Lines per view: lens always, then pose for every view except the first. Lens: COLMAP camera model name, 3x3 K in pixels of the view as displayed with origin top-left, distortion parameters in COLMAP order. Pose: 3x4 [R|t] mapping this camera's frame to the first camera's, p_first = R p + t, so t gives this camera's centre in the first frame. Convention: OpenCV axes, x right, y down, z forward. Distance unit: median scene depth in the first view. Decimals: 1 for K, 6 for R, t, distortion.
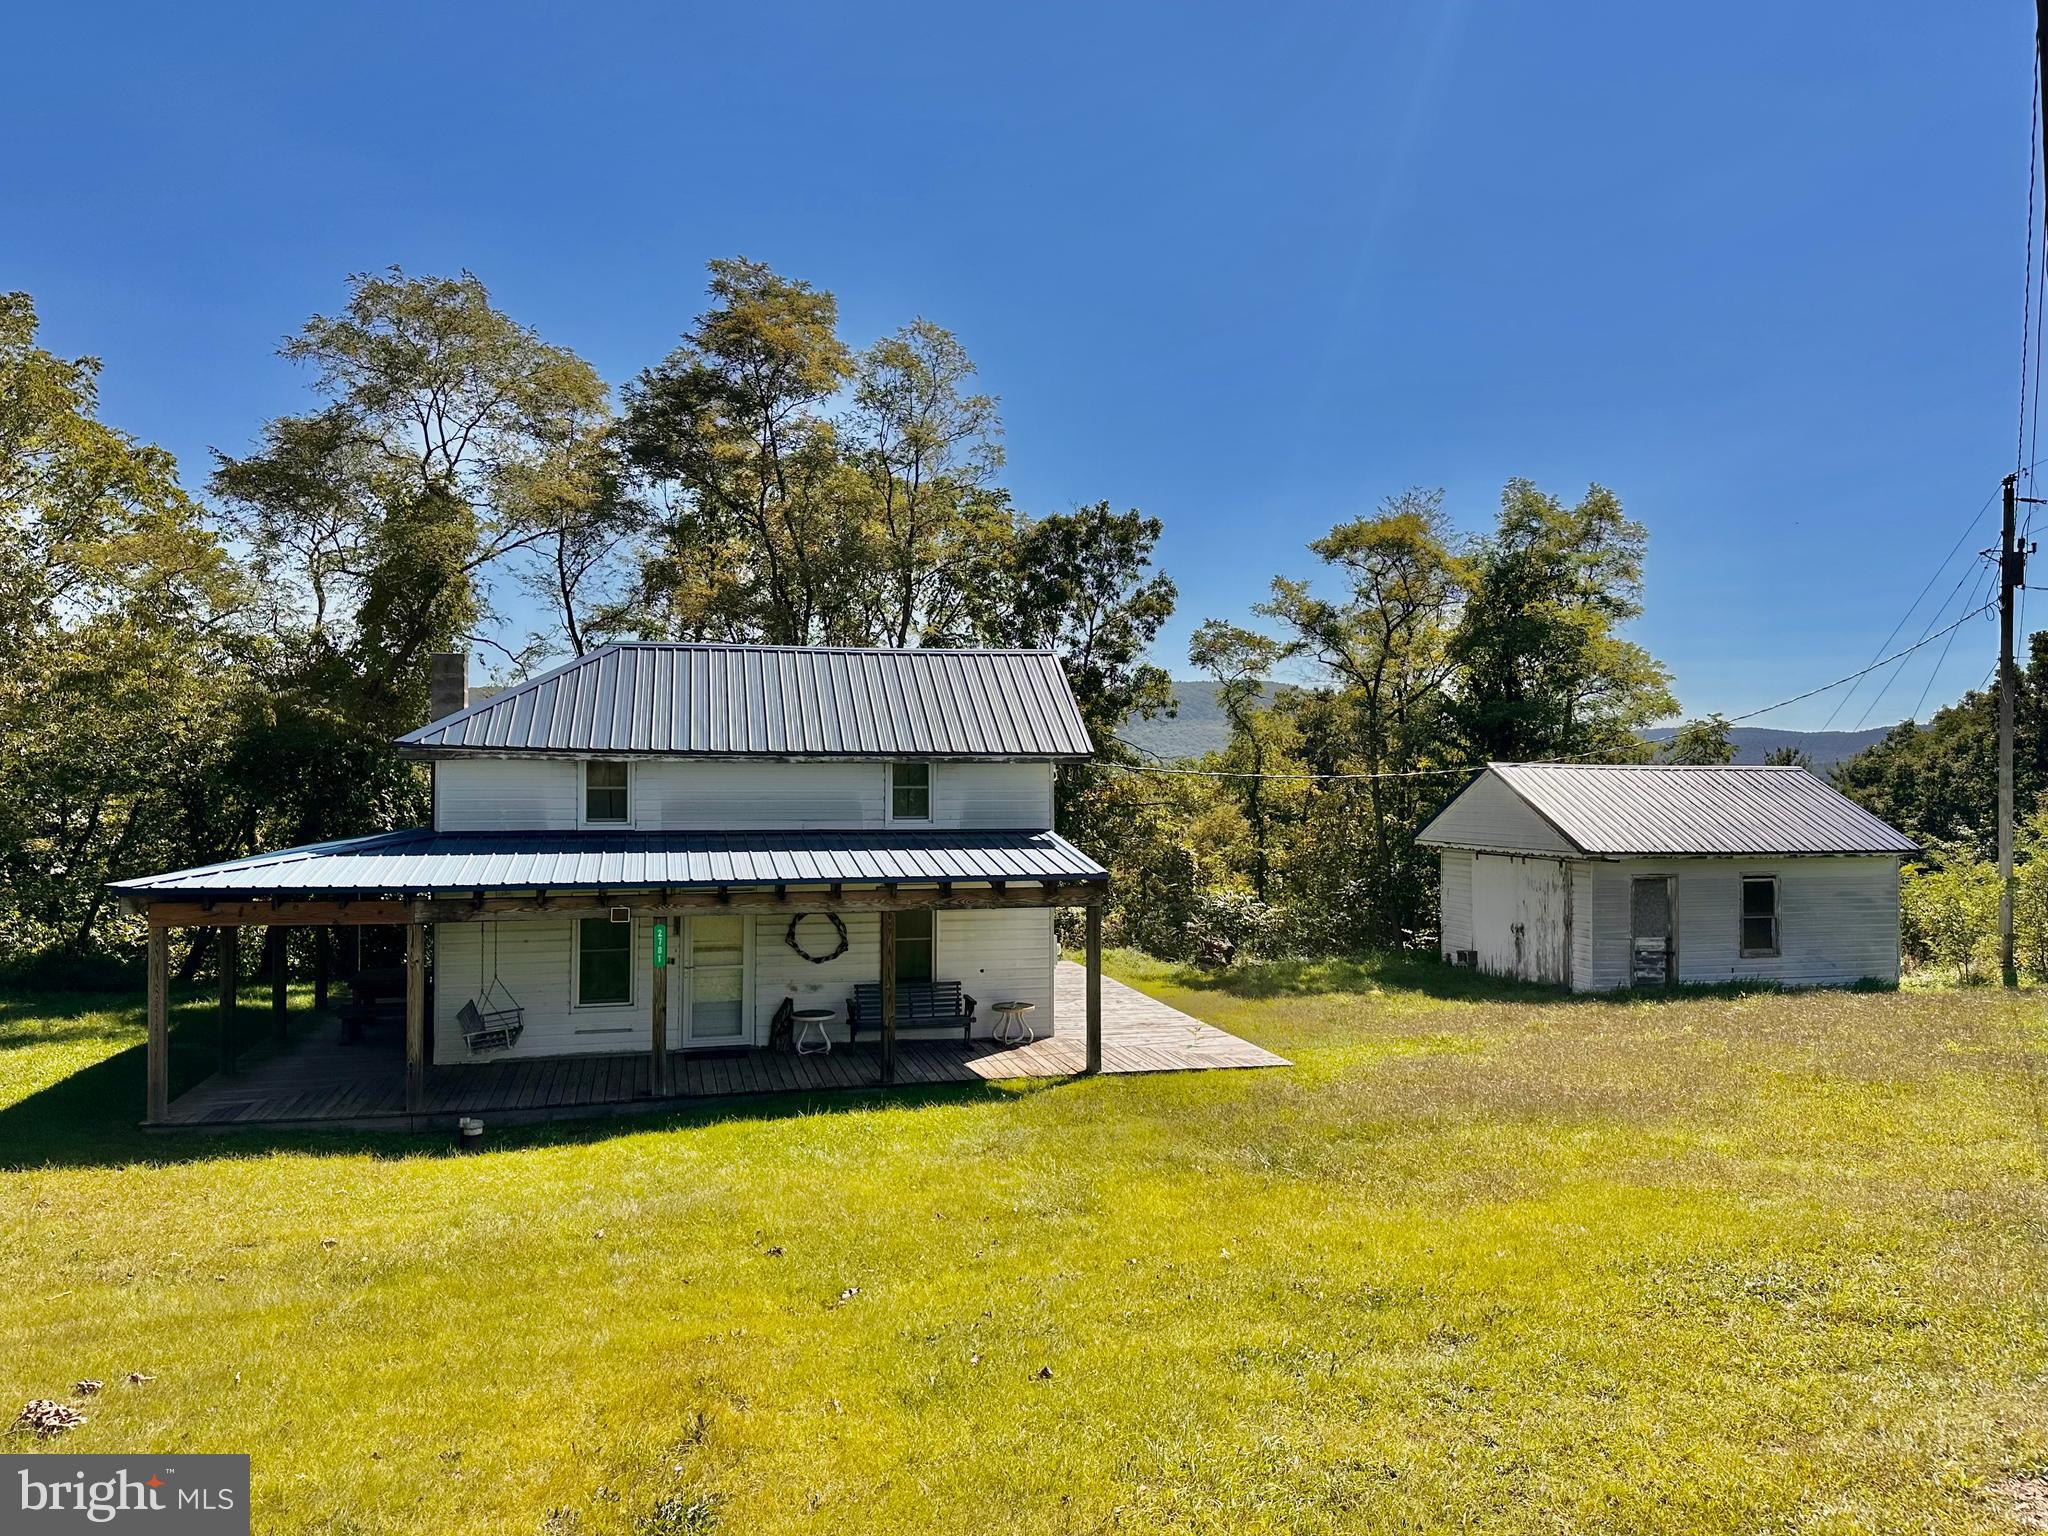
lens RADIAL K [[1501.0, 0, 1032.6], [0, 1501.0, 767.3], [0, 0, 1]] dist [0.058596, -0.071555]
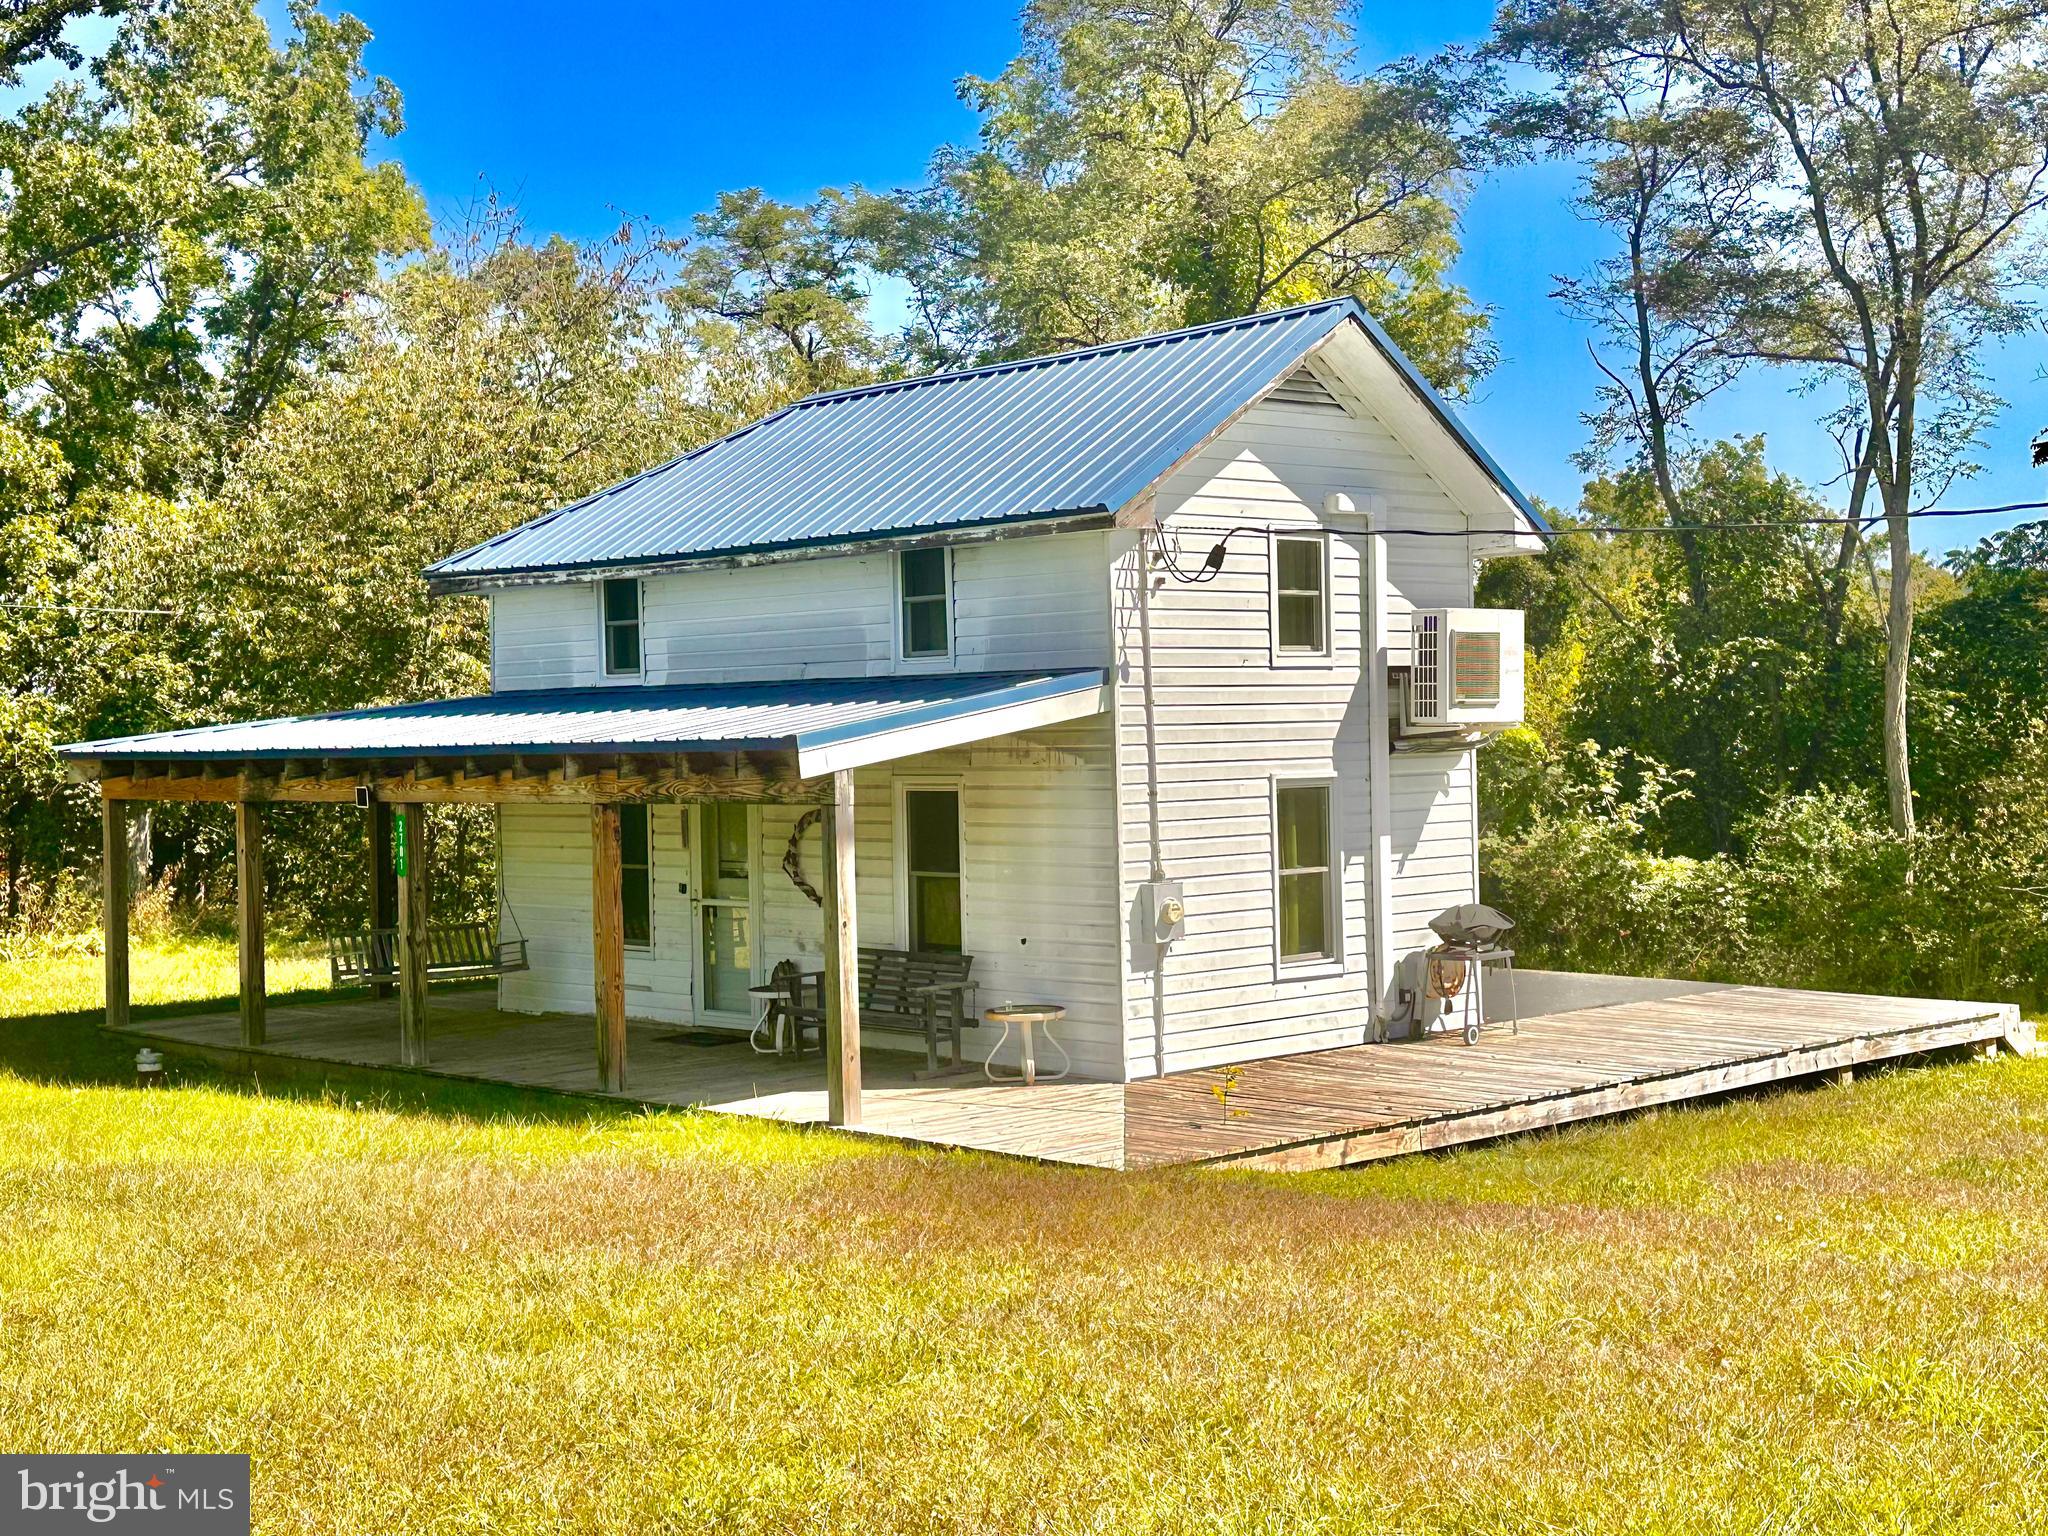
lens RADIAL K [[2607.7, 0, 1031.3], [0, 2607.7, 758.6], [0, 0, 1]] dist [0.122520, 0.000000]
pose [[0.498374, -0.005720, -0.866943, 0.756747], [0.027566, 0.999577, 0.009252, 0.062869], [0.866524, -0.028509, 0.498321, 0.541815]]
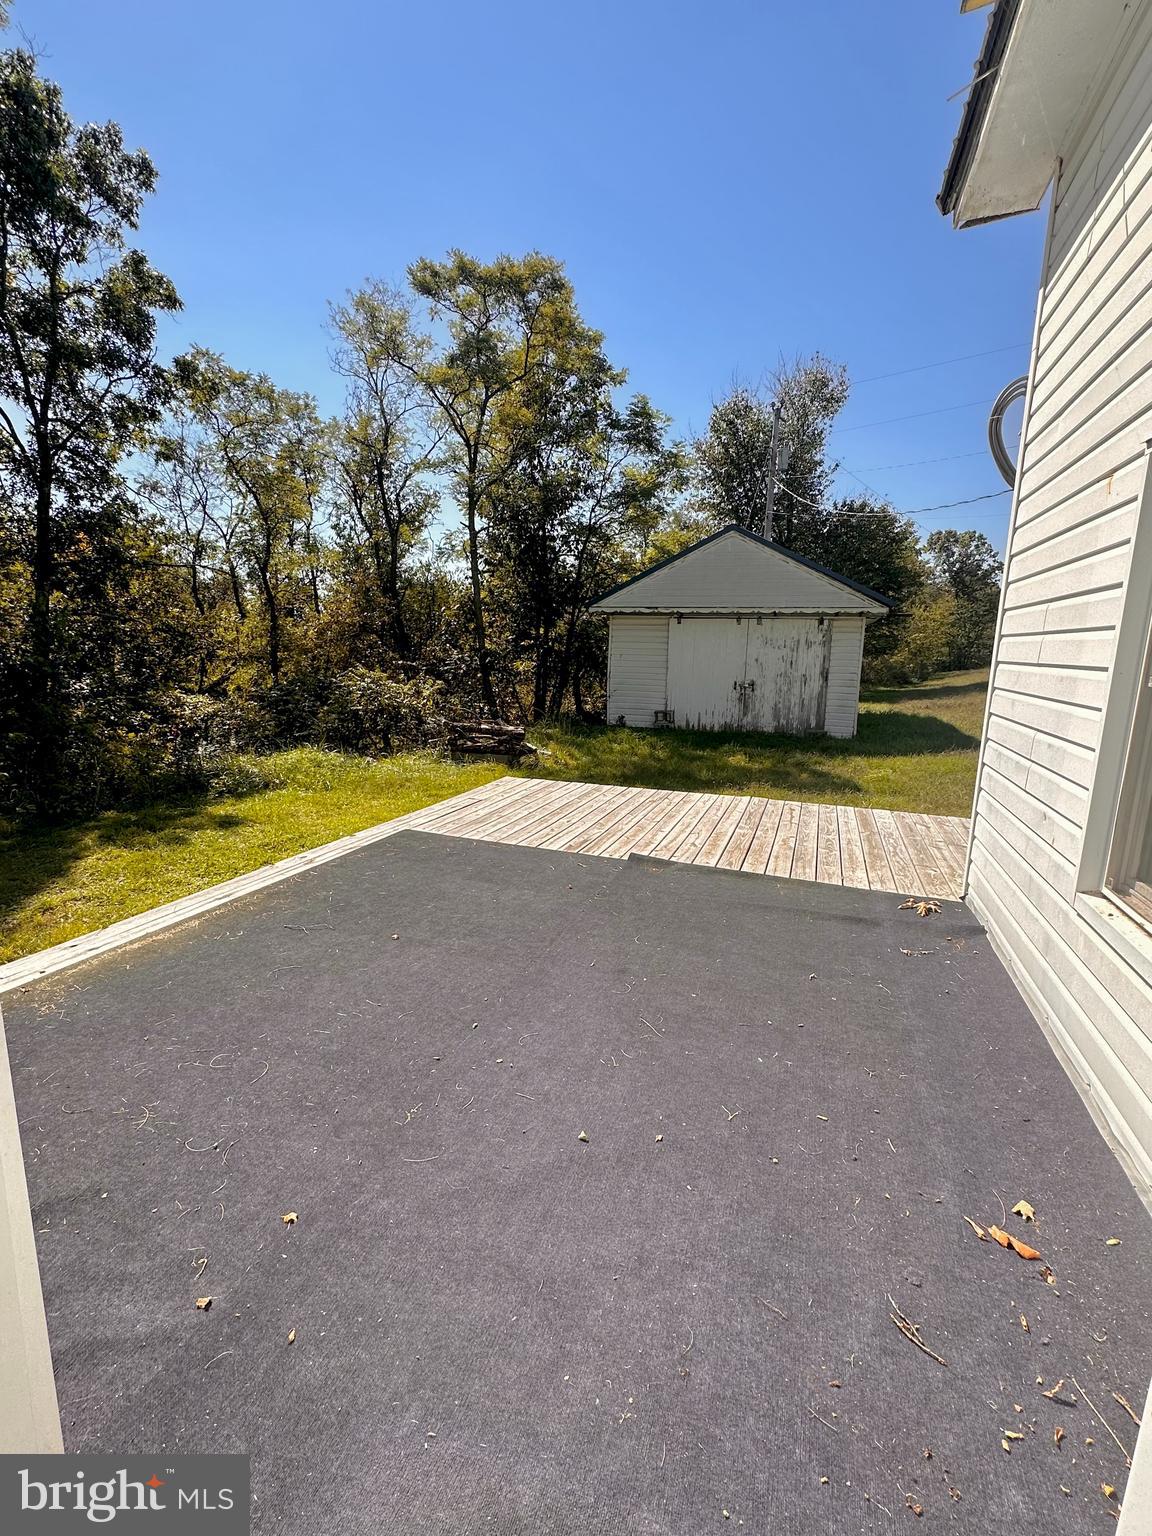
lens RADIAL K [[708.3, 0, 580.6], [0, 708.3, 761.3], [0, 0, 1]] dist [-0.001525, 0.000415]
pose [[0.528848, -0.128231, 0.838973, -0.251334], [-0.026970, 0.985482, 0.167624, 0.111871], [-0.848288, -0.111275, 0.517712, 1.181022]]
